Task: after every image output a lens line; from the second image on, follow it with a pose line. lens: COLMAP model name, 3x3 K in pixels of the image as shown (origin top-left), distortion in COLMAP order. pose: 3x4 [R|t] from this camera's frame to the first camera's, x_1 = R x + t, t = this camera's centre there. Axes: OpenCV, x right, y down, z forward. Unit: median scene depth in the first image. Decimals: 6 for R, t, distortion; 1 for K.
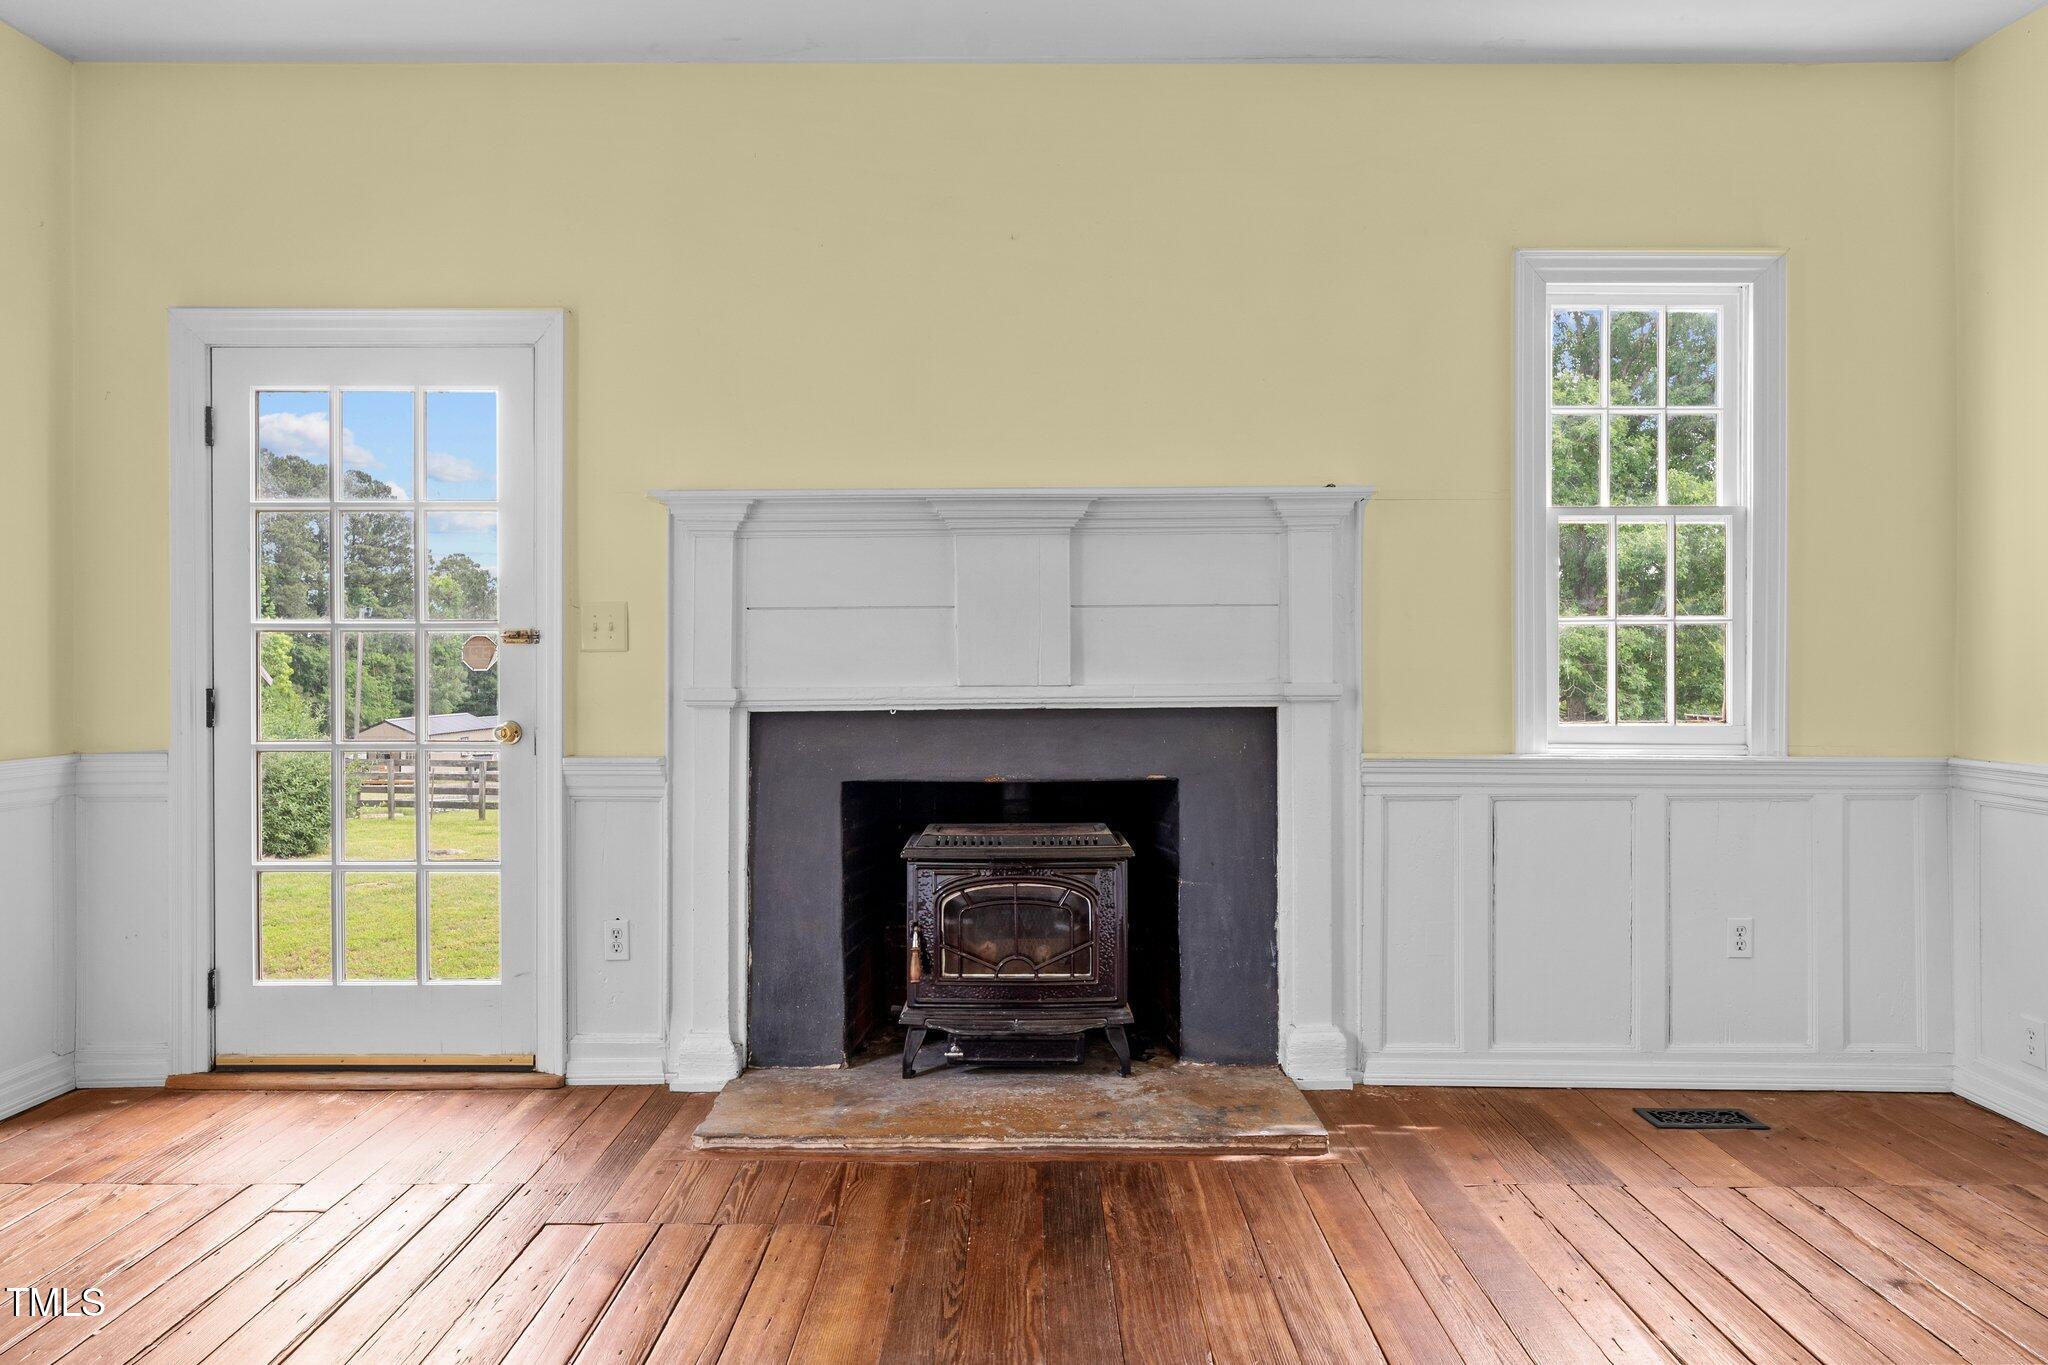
lens RADIAL K [[1241.2, 0, 1024.0], [0, 1241.2, 682.5], [0, 0, 1]] dist [-0.013422, 0.002461]
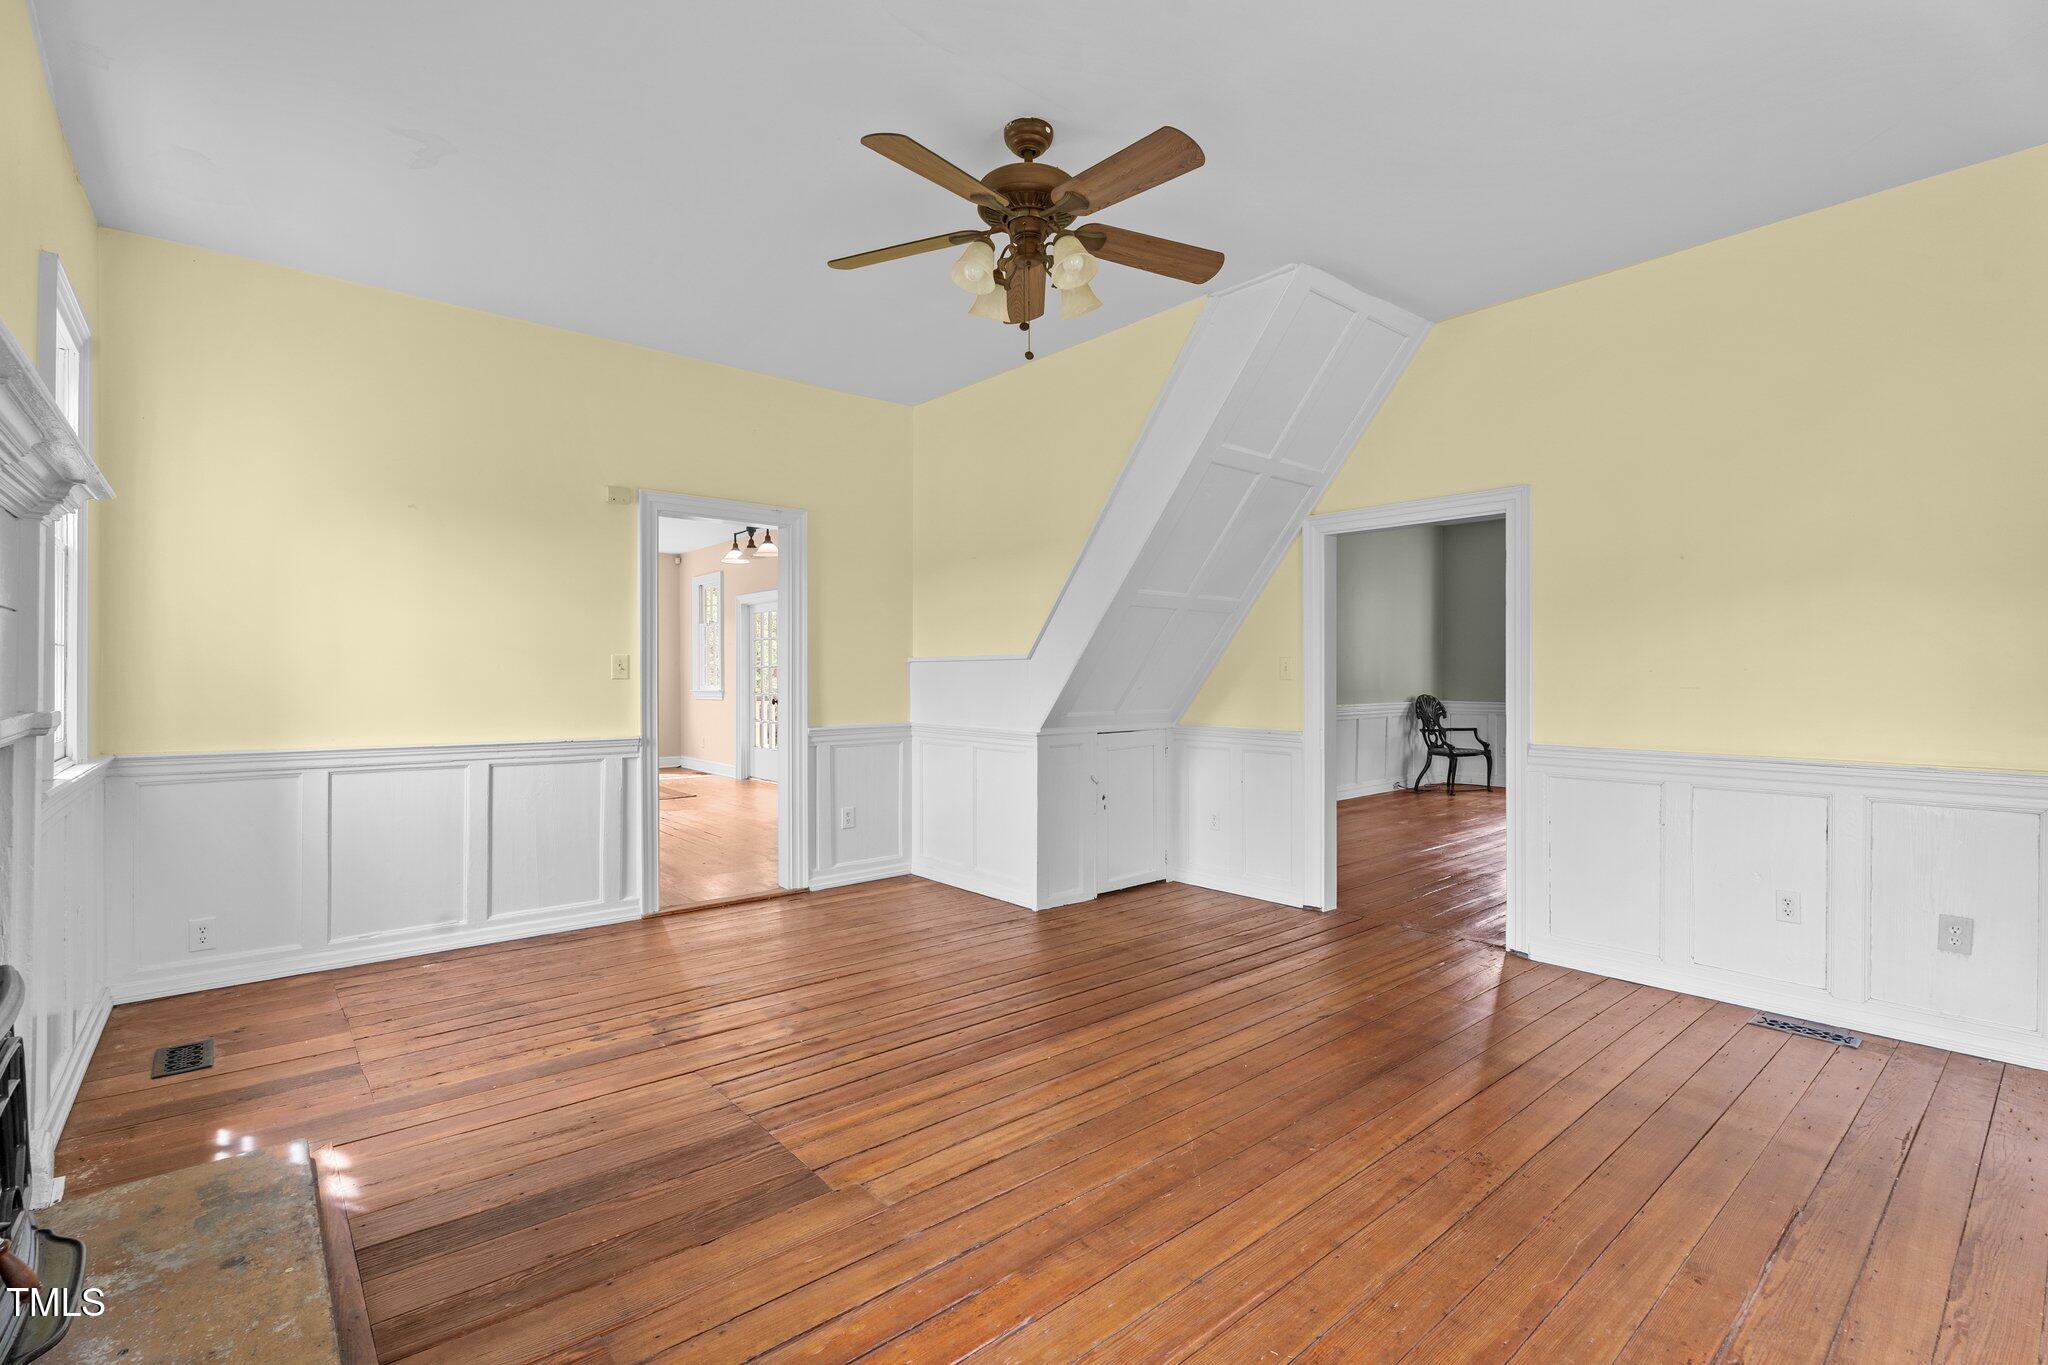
lens RADIAL K [[915.6, 0, 1019.8], [0, 915.6, 666.3], [0, 0, 1]] dist [0.001898, 0.000220]
pose [[-0.656217, 0.007560, 0.754534, -0.636226], [-0.001953, 0.999929, -0.011717, -0.023542], [-0.754570, -0.009163, -0.656156, 0.911276]]
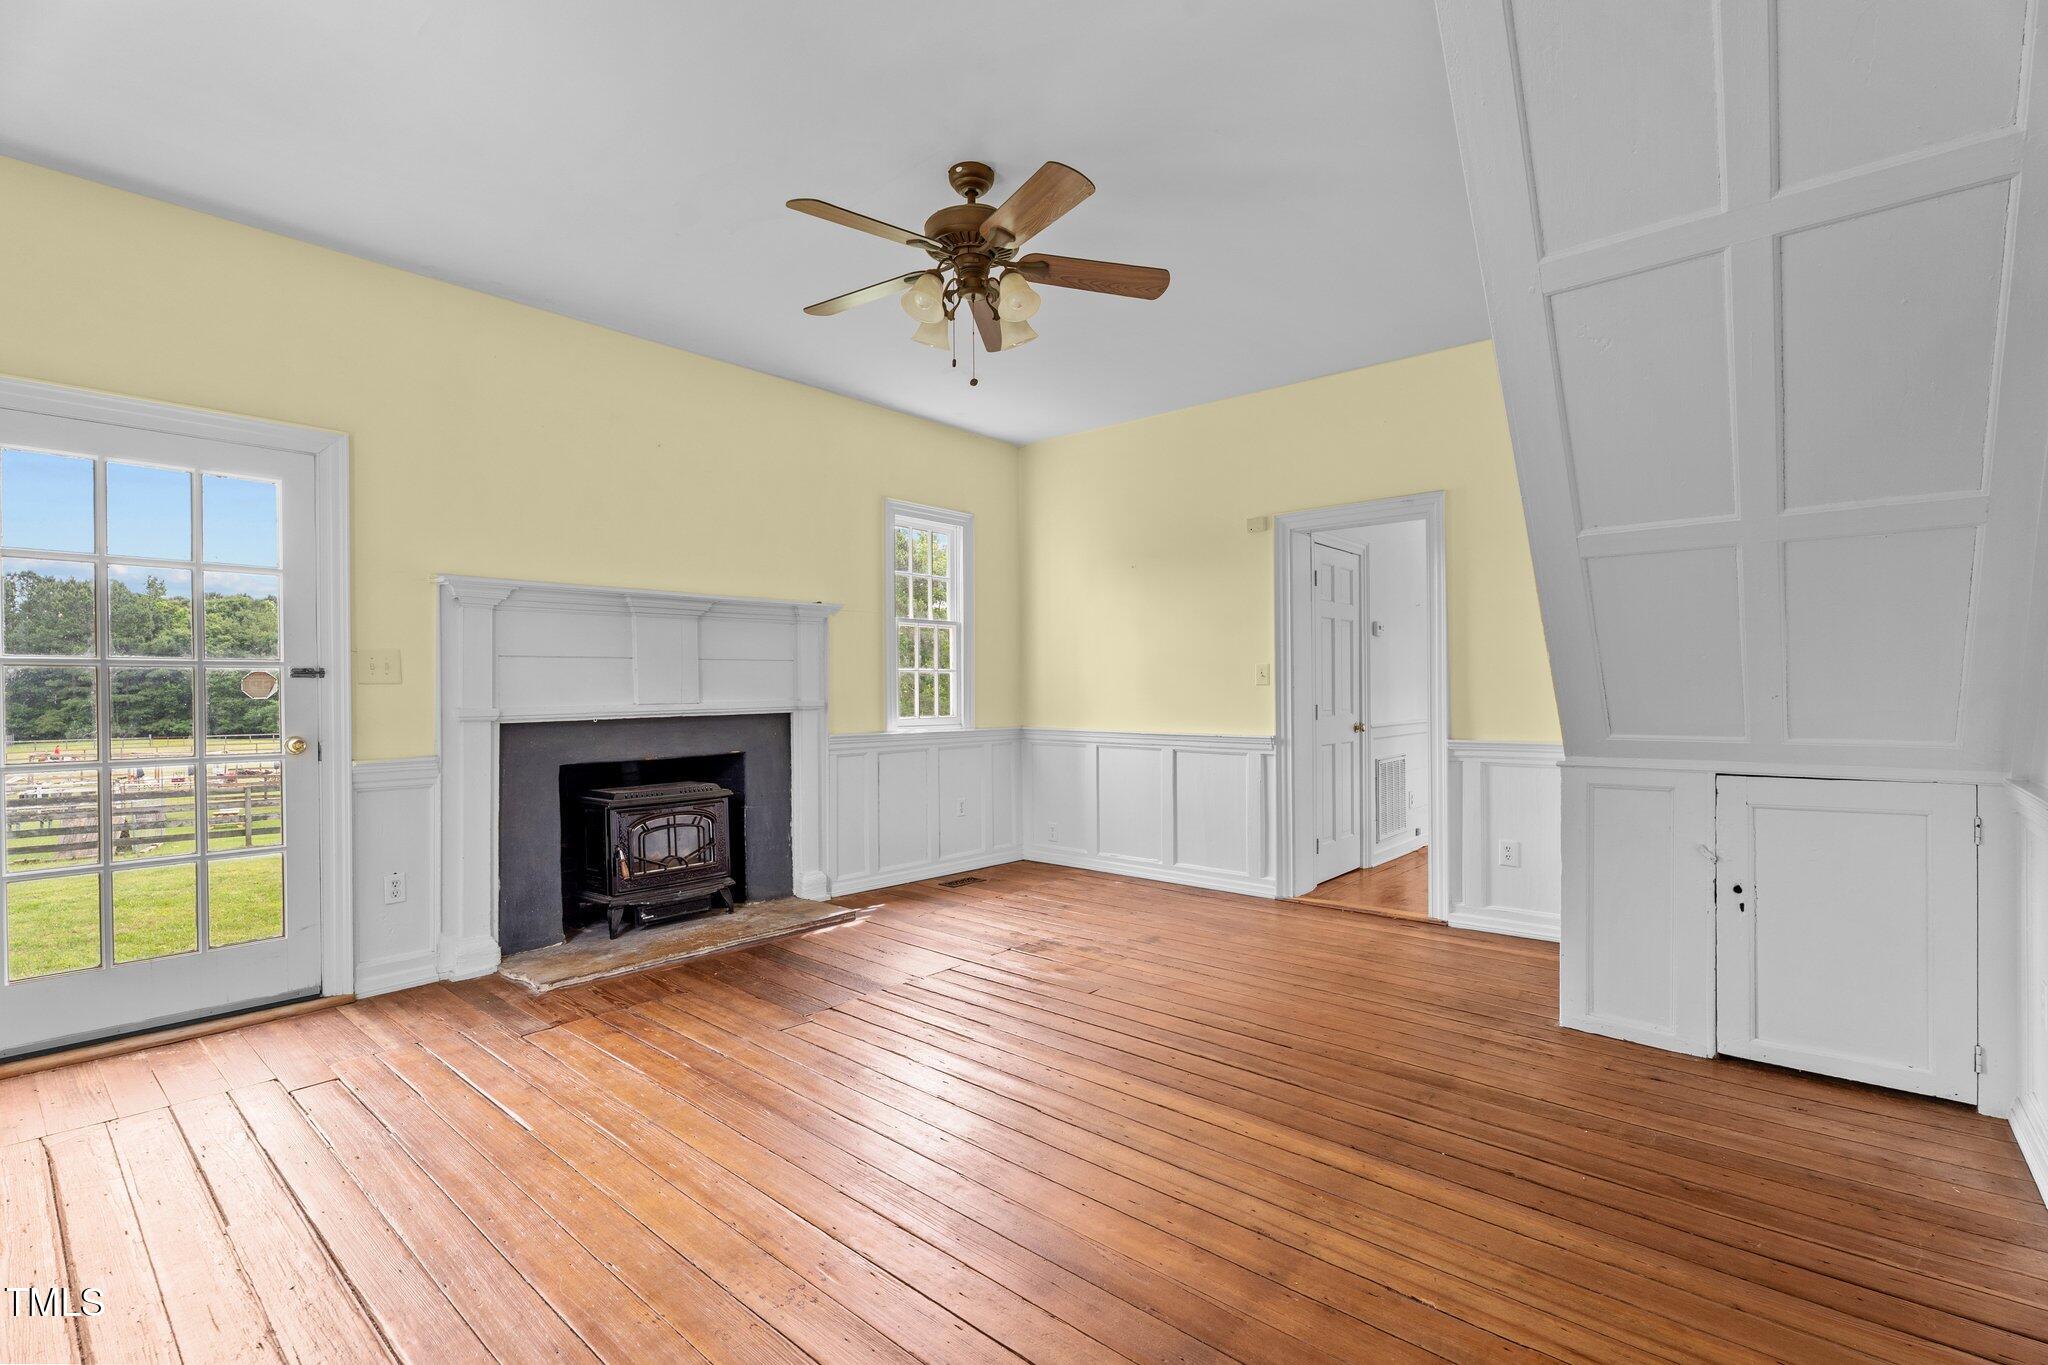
lens RADIAL K [[920.1, 0, 1050.4], [0, 920.1, 685.9], [0, 0, 1]] dist [-0.001006, -0.000114]
pose [[0.642986, -0.000498, 0.765878, -0.655246], [0.005438, 0.999978, -0.003915, -0.014712], [-0.765859, 0.006682, 0.642974, -0.248992]]
